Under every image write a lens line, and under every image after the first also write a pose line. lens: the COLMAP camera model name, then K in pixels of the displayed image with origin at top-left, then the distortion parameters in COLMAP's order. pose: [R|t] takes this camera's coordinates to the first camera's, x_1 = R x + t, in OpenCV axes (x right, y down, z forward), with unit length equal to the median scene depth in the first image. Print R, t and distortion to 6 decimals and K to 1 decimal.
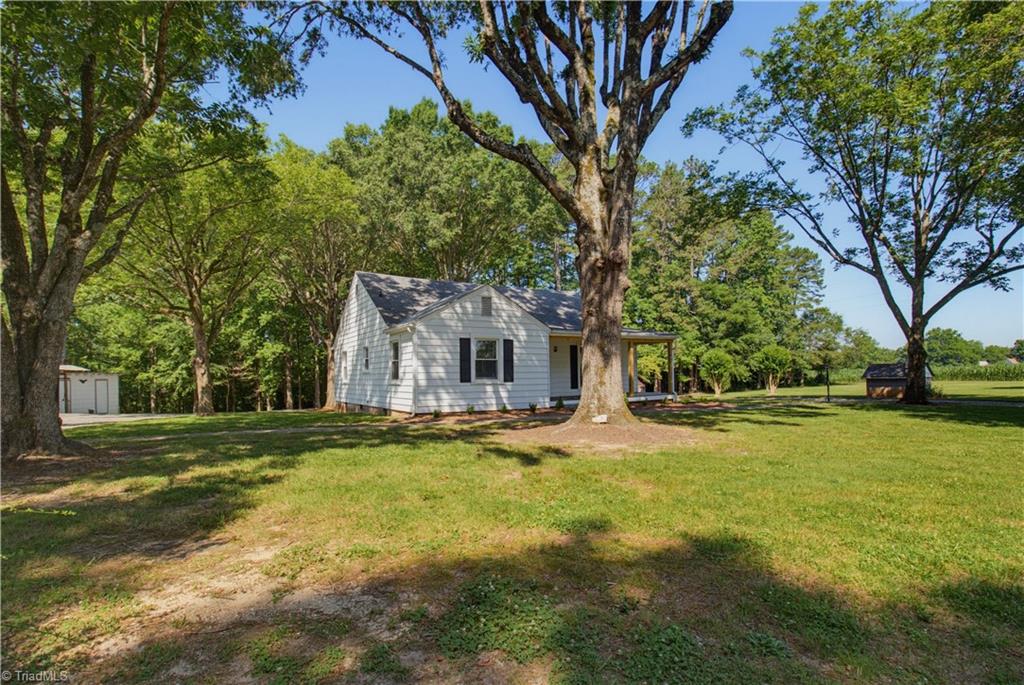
lens RADIAL K [[472.9, 0, 504.9], [0, 472.9, 381.1], [0, 0, 1]] dist [-0.000651, 0.000426]
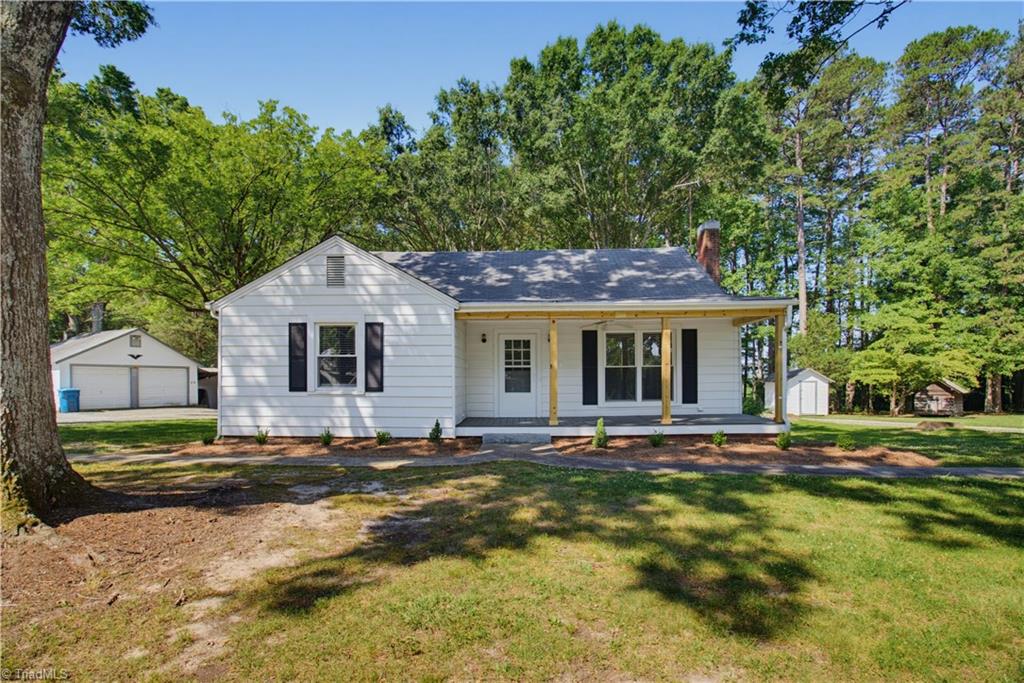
lens RADIAL K [[472.9, 0, 505.2], [0, 472.9, 389.3], [0, 0, 1]] dist [-0.000651, 0.000426]
pose [[0.844549, 0.023371, -0.534968, 0.481565], [-0.015118, 0.999690, 0.019805, -0.016597], [0.535265, -0.008638, 0.844640, 0.578593]]
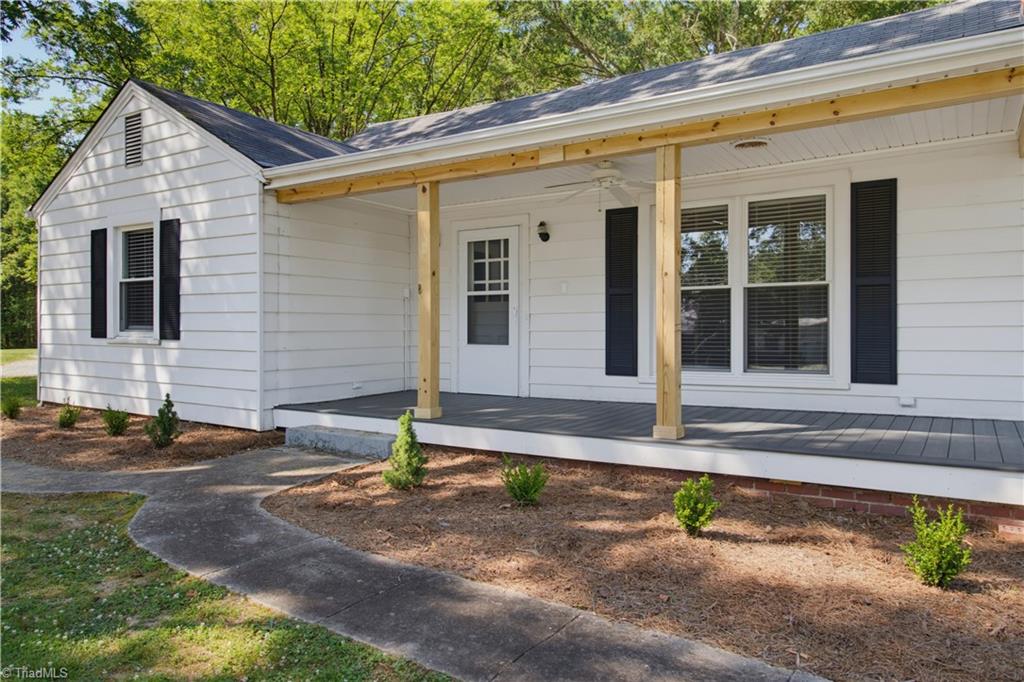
lens RADIAL K [[698.3, 0, 509.7], [0, 698.3, 334.6], [0, 0, 1]] dist [0.011781, 0.001819]
pose [[0.454223, 0.026990, -0.890479, 0.595083], [-0.013958, 0.999634, 0.023179, -0.018527], [0.890778, 0.001900, 0.454434, 0.995688]]
